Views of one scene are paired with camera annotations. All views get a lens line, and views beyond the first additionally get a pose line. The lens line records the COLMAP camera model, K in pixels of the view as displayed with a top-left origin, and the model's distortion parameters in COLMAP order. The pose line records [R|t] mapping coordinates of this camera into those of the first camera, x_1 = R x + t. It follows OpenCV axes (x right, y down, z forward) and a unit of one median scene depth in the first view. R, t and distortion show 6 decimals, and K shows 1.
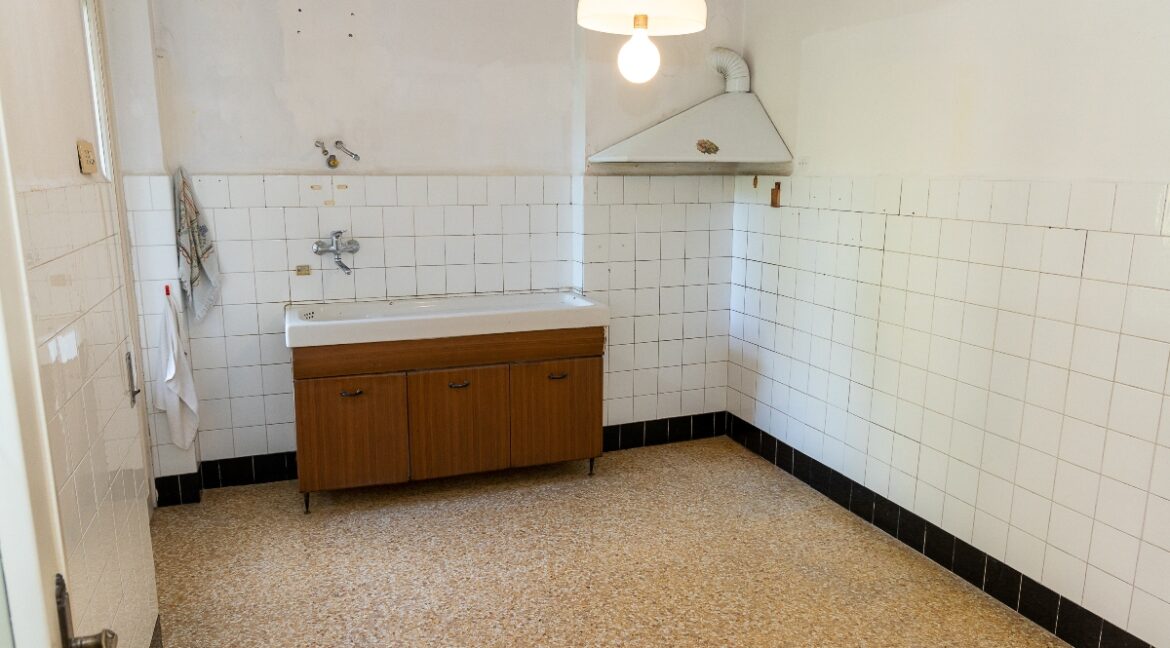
lens RADIAL K [[795.2, 0, 584.3], [0, 795.2, 324.0], [0, 0, 1]] dist [0.030517, 0.003416]
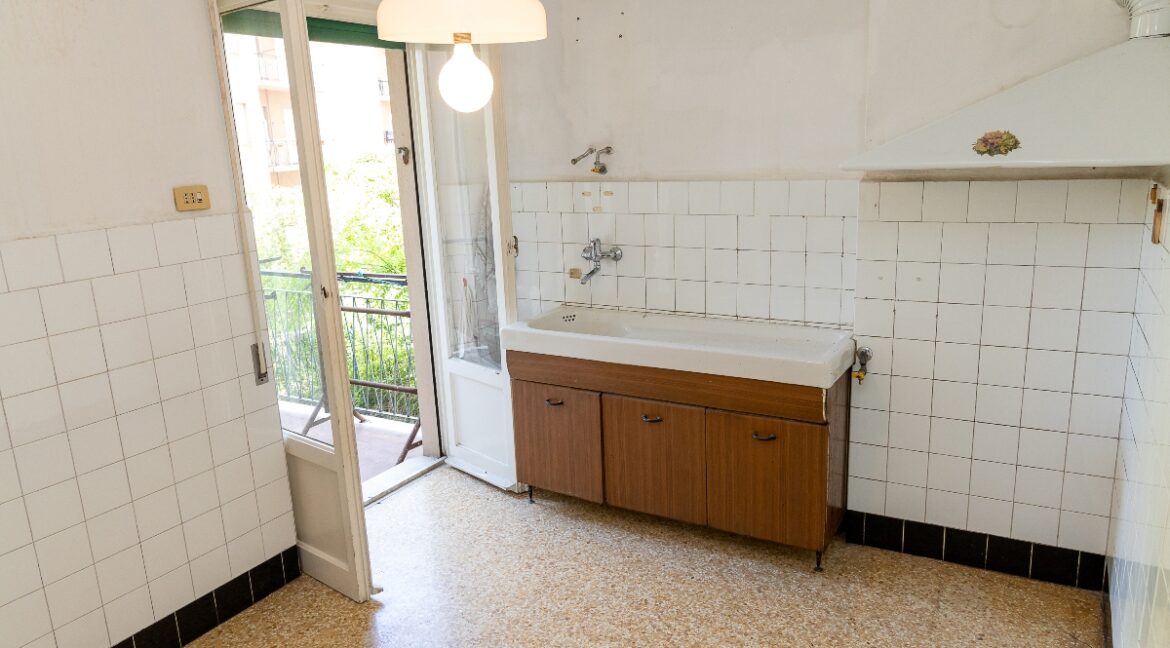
lens RADIAL K [[795.2, 0, 585.3], [0, 795.2, 326.4], [0, 0, 1]] dist [0.030517, 0.003416]
pose [[0.643874, 0.151029, -0.750077, 0.439669], [-0.107470, 0.988458, 0.106774, -0.111044], [0.757546, 0.011862, 0.652674, 0.339029]]
